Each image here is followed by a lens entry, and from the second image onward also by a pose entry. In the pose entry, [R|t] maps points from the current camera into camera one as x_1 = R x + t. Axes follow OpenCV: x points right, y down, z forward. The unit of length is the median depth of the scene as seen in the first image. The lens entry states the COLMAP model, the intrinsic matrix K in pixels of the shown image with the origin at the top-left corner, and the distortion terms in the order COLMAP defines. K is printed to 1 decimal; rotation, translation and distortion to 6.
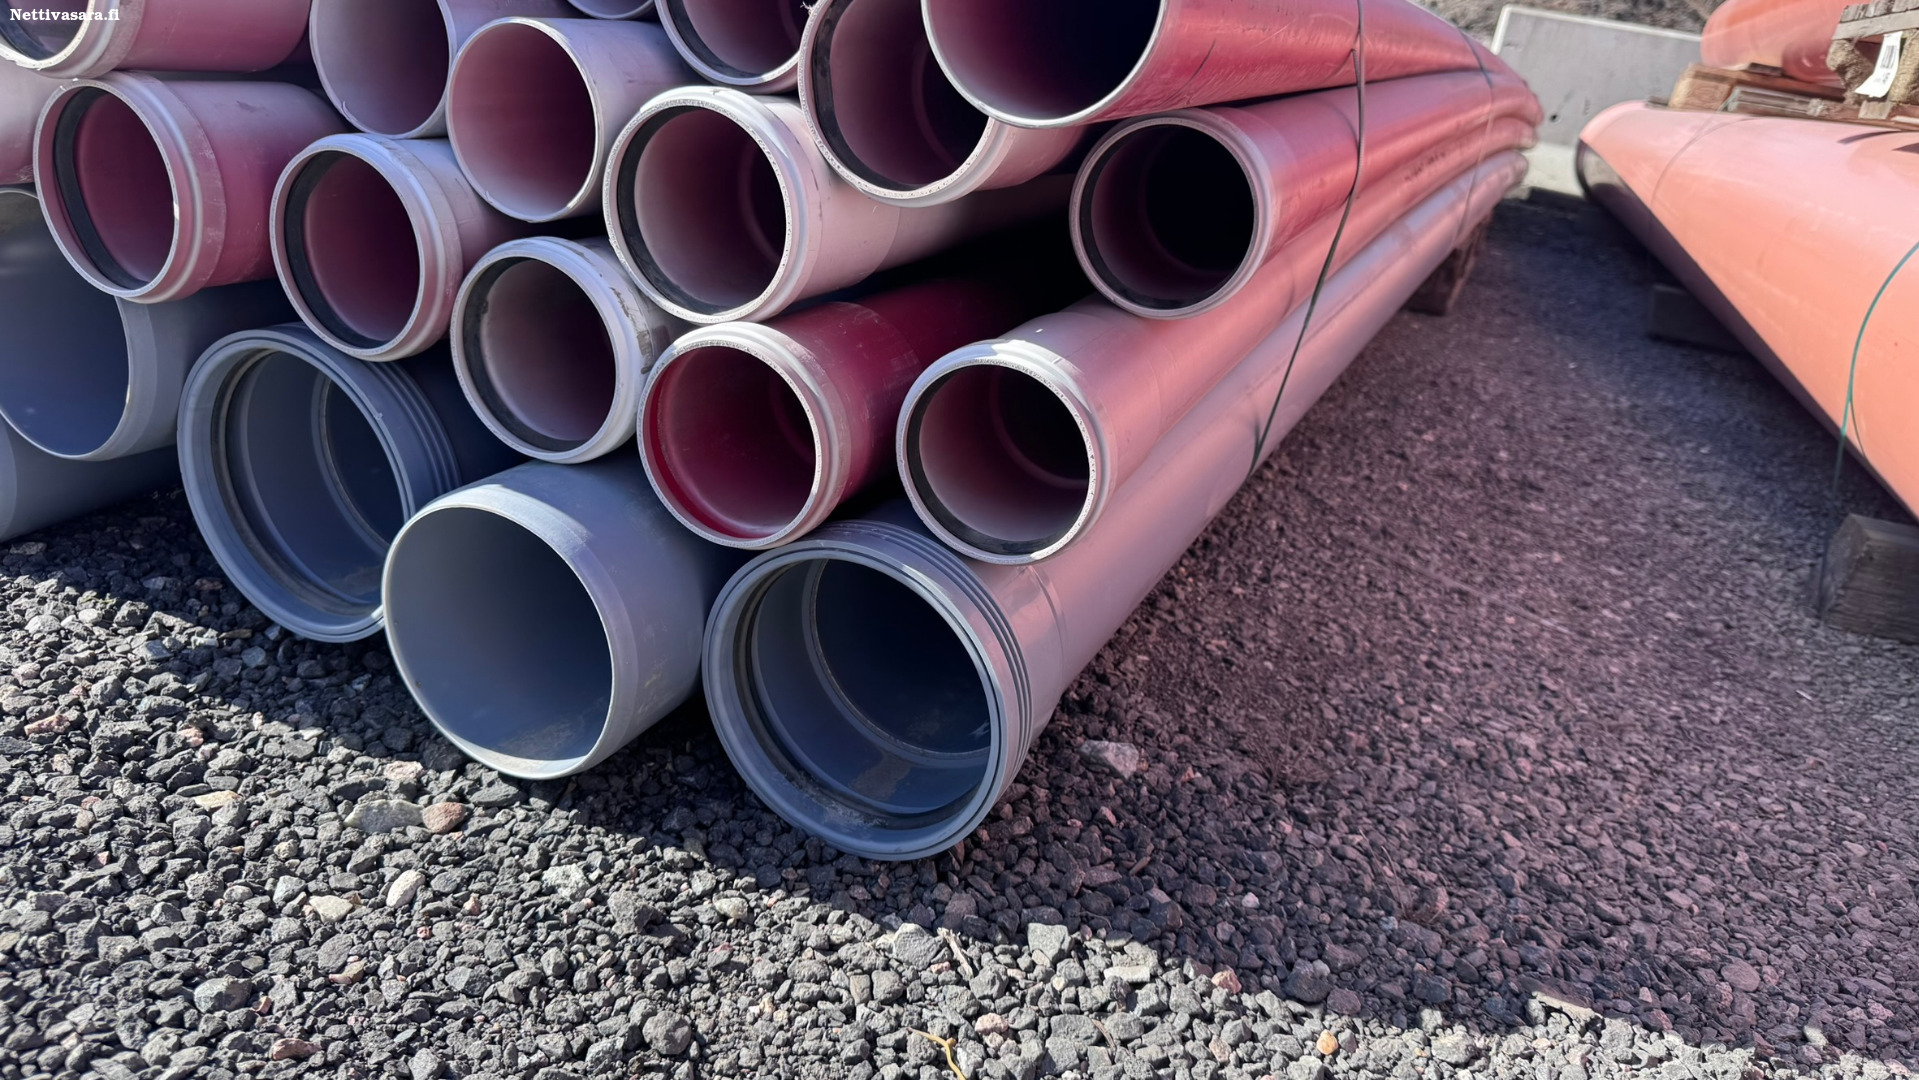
lens RADIAL K [[1356.8, 0, 970.5], [0, 1356.8, 524.9], [0, 0, 1]] dist [0.029417, -0.034470]
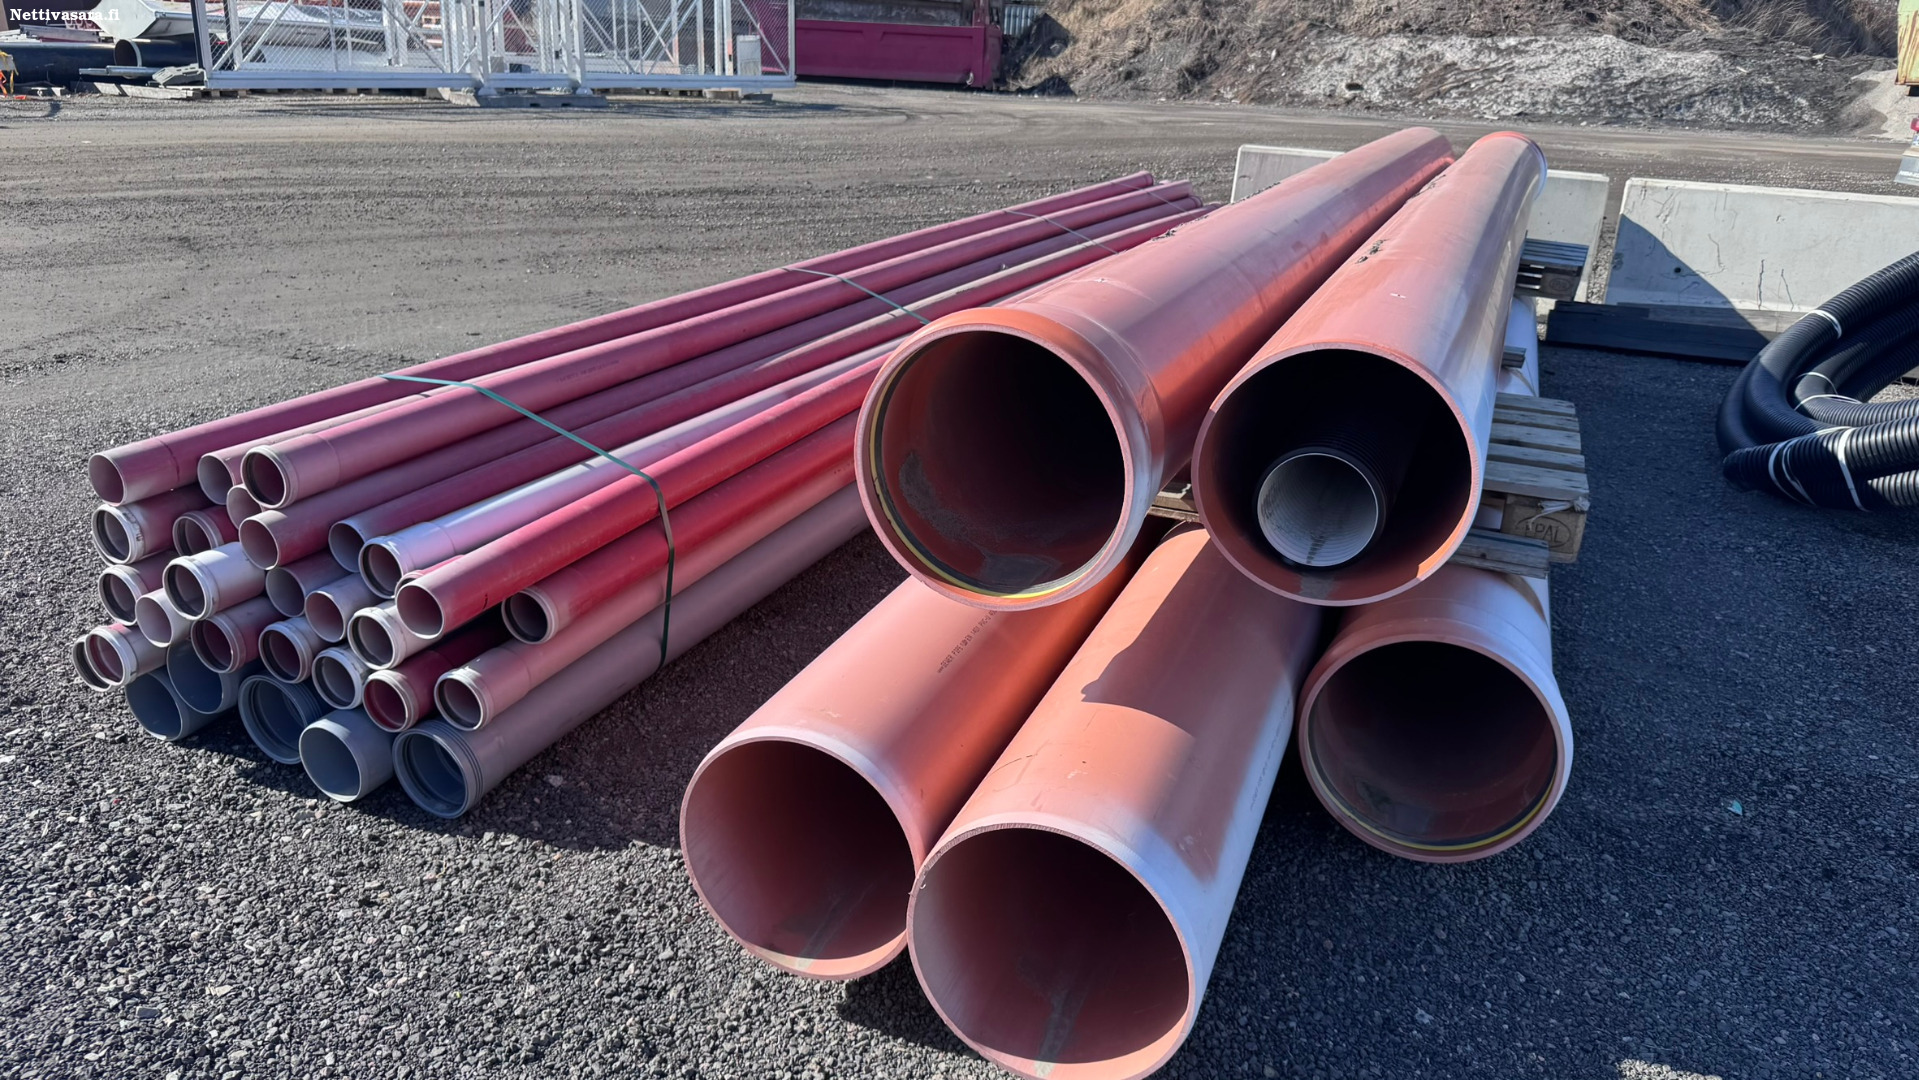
lens RADIAL K [[1356.8, 0, 972.1], [0, 1356.8, 553.1], [0, 0, 1]] dist [0.029417, -0.034470]
pose [[0.995326, -0.081518, -0.051783, 1.521987], [0.082328, 0.996511, 0.013709, -0.365650], [0.050484, -0.017909, 0.998564, -2.409917]]
